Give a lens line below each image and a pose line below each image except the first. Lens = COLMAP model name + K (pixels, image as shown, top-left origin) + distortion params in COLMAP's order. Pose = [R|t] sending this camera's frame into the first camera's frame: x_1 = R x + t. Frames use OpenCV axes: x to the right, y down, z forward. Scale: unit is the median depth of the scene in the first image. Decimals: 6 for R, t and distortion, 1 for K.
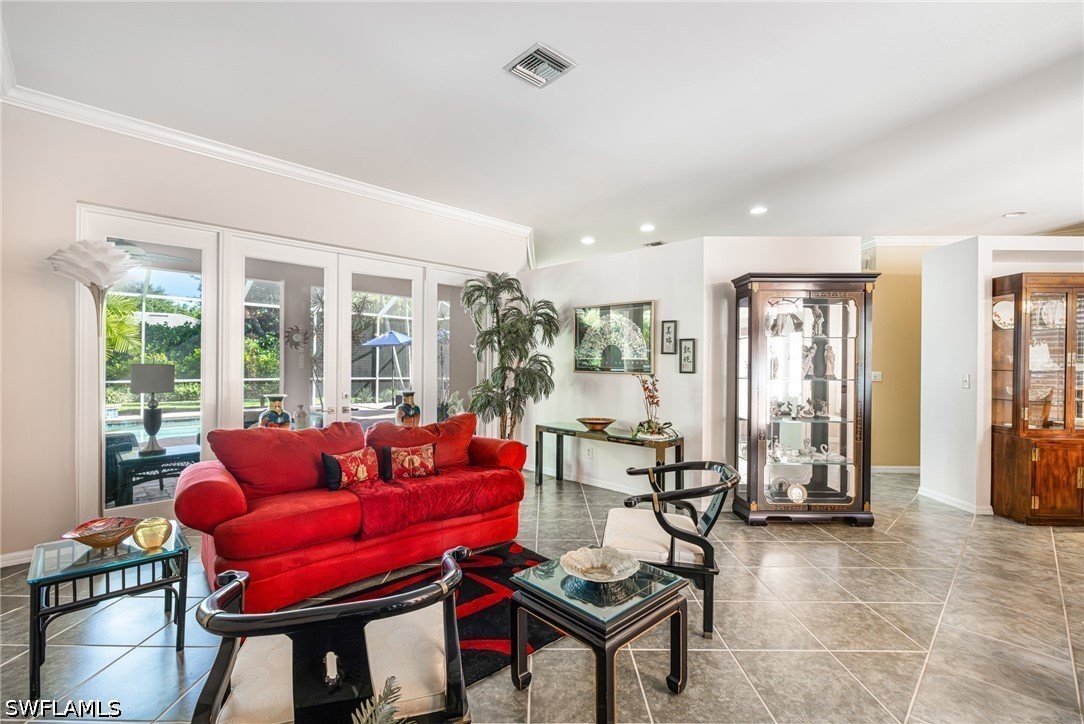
lens RADIAL K [[473.7, 0, 537.3], [0, 473.7, 365.3], [0, 0, 1]] dist [-0.001984, -0.000319]
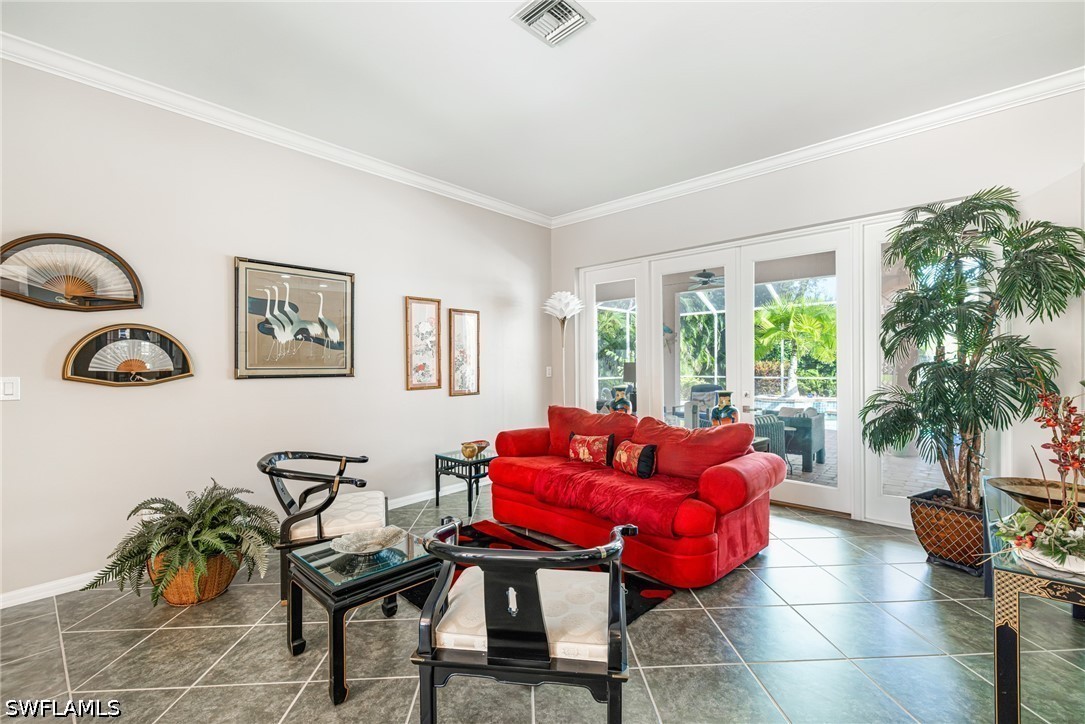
lens RADIAL K [[461.6, 0, 509.5], [0, 461.6, 365.2], [0, 0, 1]] dist [0.000450, 0.000059]
pose [[0.053991, -0.003667, -0.998535, 0.545362], [0.006902, 0.999971, -0.003299, 0.005982], [0.998518, -0.006713, 0.054014, 0.535390]]
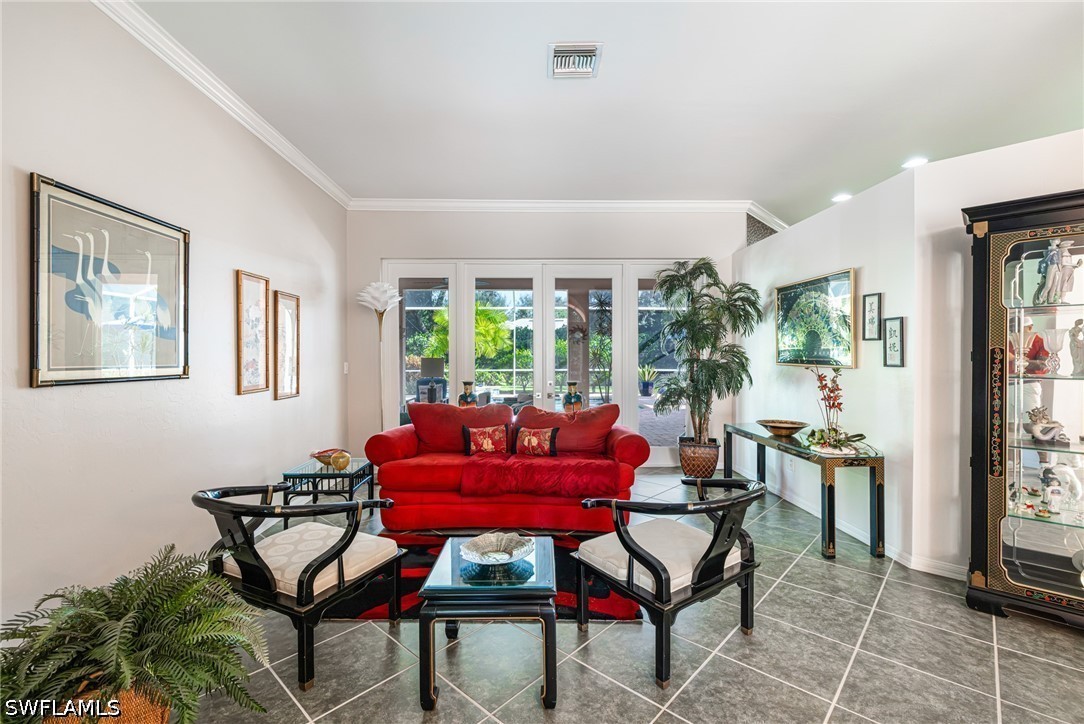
lens RADIAL K [[467.9, 0, 542.0], [0, 467.9, 362.0], [0, 0, 1]] dist [-0.003088, -0.000764]
pose [[0.730510, -0.000793, -0.682901, 0.411906], [0.008392, 0.999934, 0.007815, -0.000085], [0.682850, -0.011440, 0.730469, 0.140525]]
